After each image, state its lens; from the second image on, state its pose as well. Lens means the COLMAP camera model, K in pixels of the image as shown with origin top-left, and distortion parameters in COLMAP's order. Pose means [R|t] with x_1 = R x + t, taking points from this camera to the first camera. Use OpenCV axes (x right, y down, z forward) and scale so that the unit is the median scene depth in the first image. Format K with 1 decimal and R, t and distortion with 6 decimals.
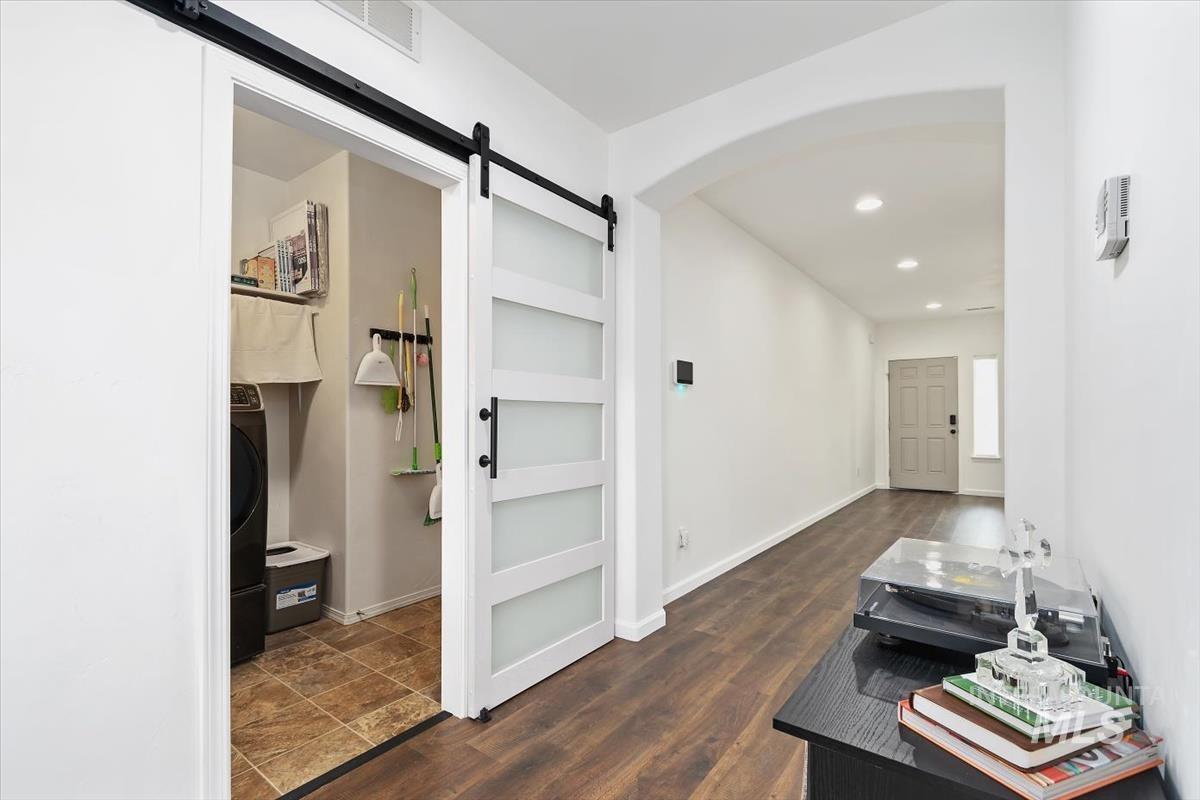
lens RADIAL K [[537.9, 0, 595.4], [0, 537.9, 429.1], [0, 0, 1]] dist [0.001350, 0.000049]
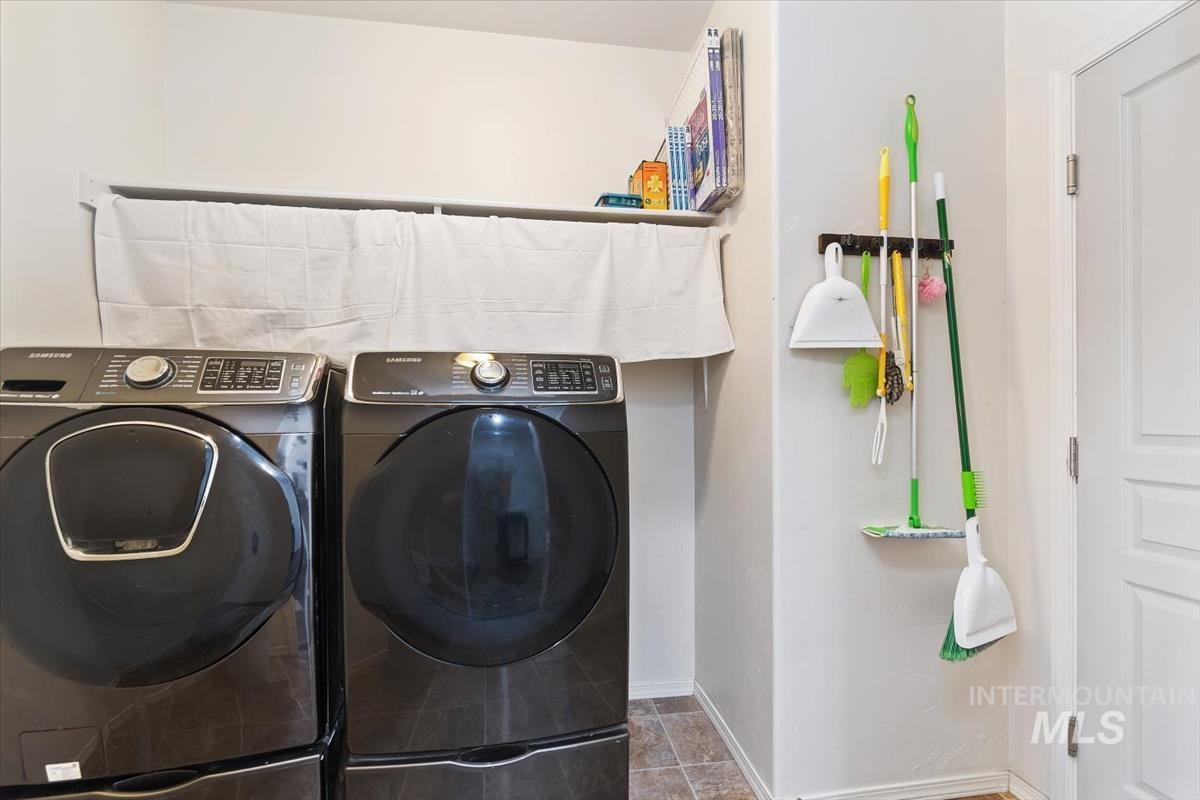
lens RADIAL K [[526.8, 0, 597.8], [0, 526.8, 403.9], [0, 0, 1]] dist [0.001328, -0.000112]
pose [[0.712094, -0.011764, -0.701985, -0.219129], [-0.012057, 0.999507, -0.028981, -0.014578], [0.701980, 0.029102, 0.711602, 0.501524]]
